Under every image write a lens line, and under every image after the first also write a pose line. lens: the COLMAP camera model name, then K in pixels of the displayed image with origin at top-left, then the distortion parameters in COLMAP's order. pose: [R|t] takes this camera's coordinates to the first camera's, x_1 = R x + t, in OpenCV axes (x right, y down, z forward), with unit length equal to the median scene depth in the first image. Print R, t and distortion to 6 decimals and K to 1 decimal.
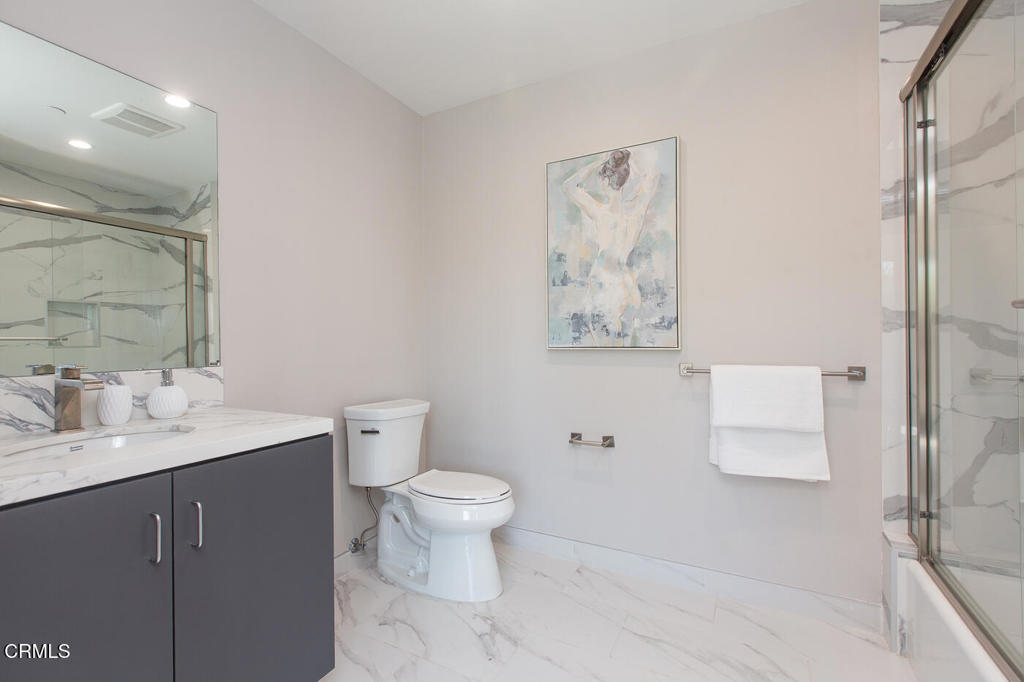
lens RADIAL K [[460.8, 0, 512.0], [0, 460.8, 341.0], [0, 0, 1]] dist [-0.000370, -0.000080]
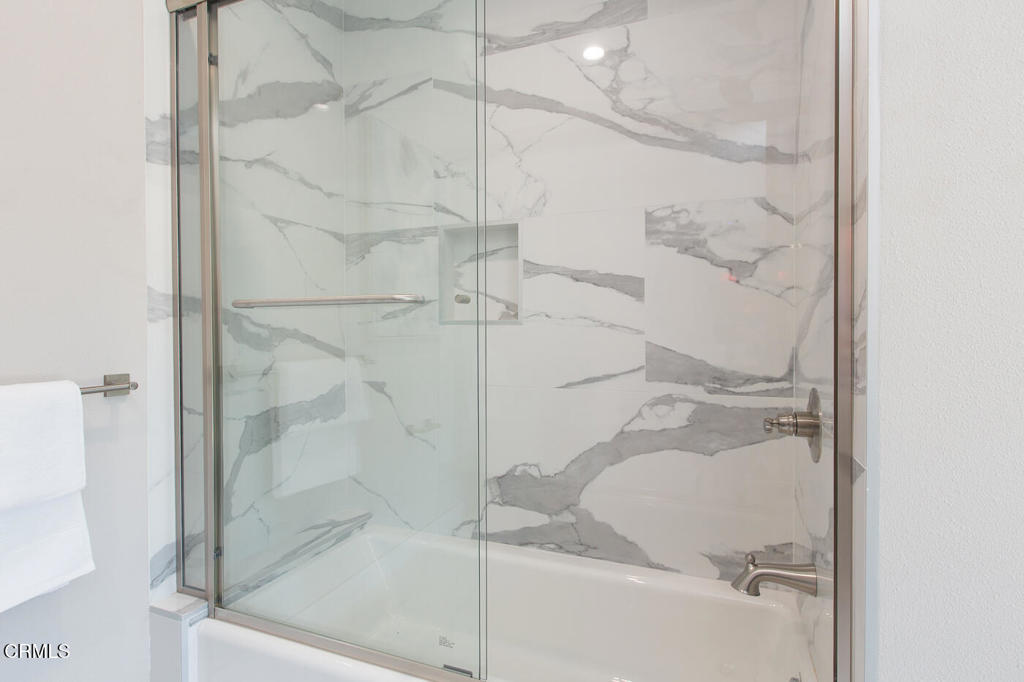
lens RADIAL K [[500.8, 0, 512.4], [0, 500.8, 334.2], [0, 0, 1]] dist [0.000725, 0.000227]
pose [[-0.125839, -0.000210, 0.992051, -0.019759], [0.005916, 0.999982, 0.000962, 0.001851], [-0.992033, 0.005990, -0.125836, 0.551616]]
